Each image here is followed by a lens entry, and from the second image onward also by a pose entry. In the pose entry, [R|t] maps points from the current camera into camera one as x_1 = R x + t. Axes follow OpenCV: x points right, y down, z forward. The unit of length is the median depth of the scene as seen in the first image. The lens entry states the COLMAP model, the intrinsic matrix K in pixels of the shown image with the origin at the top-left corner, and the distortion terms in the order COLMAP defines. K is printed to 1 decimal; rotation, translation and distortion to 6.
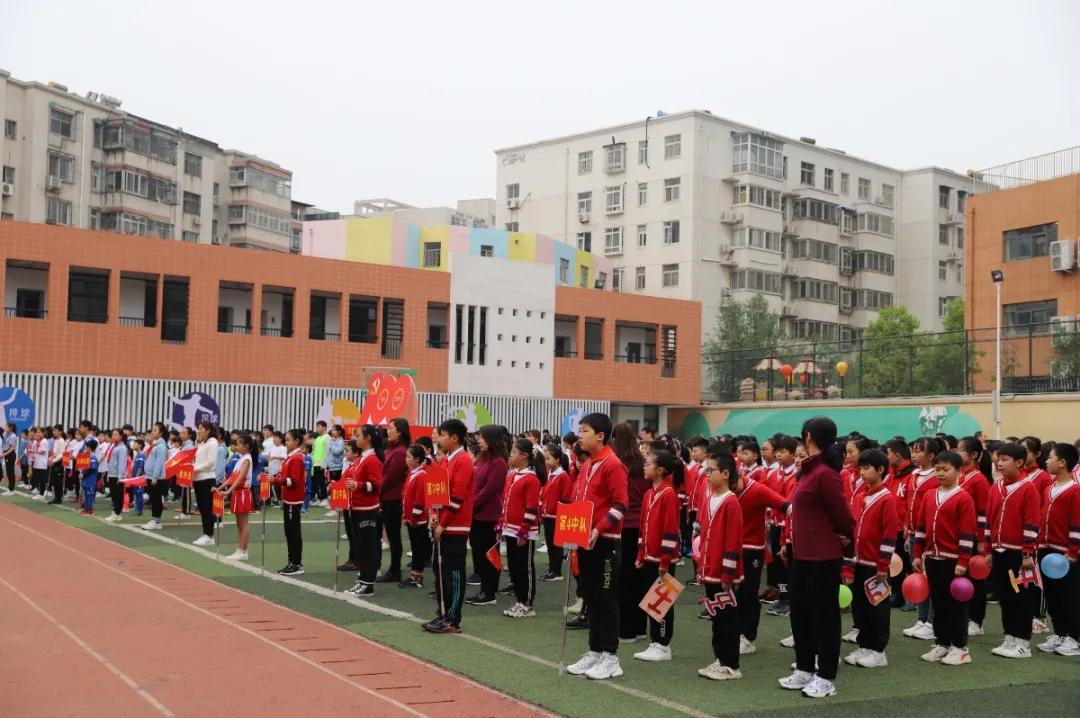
lens RADIAL K [[1347.5, 0, 540.0], [0, 1347.5, 359.0], [0, 0, 1]] dist [0.064337, 0.051709]
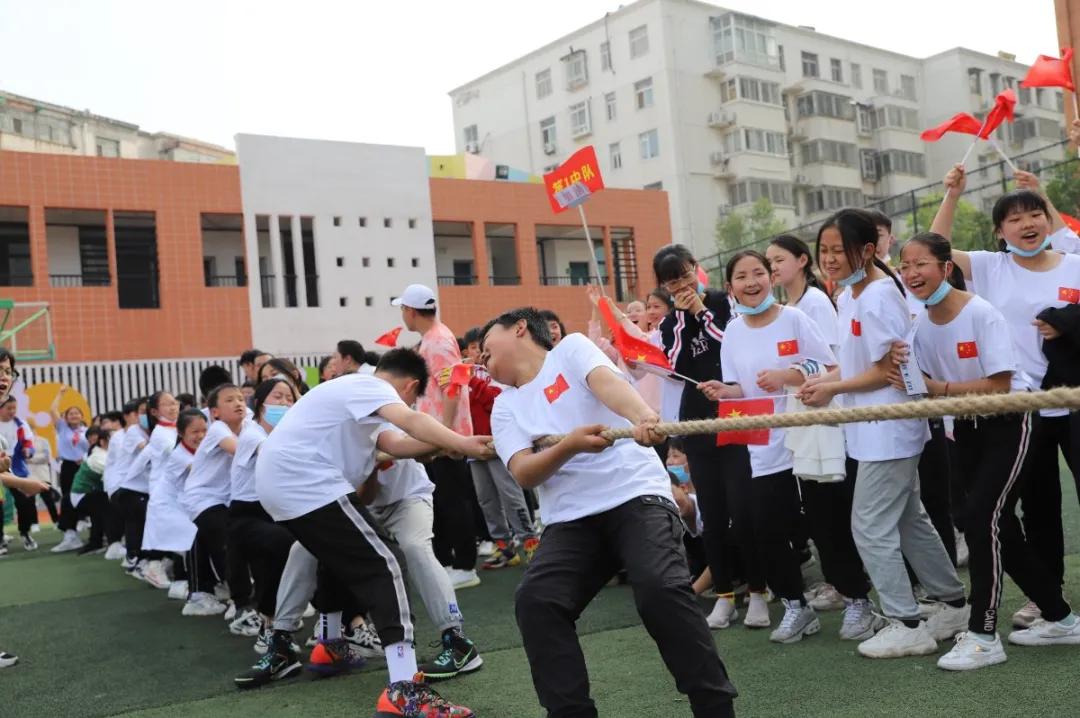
lens RADIAL K [[1116.5, 0, 540.0], [0, 1116.5, 359.0], [0, 0, 1]] dist [0.017524, 0.012392]
pose [[0.990852, -0.115211, -0.070280, 0.063197], [0.115485, 0.993309, -0.000155, 0.026750], [0.069828, -0.007963, 0.997527, 0.312472]]
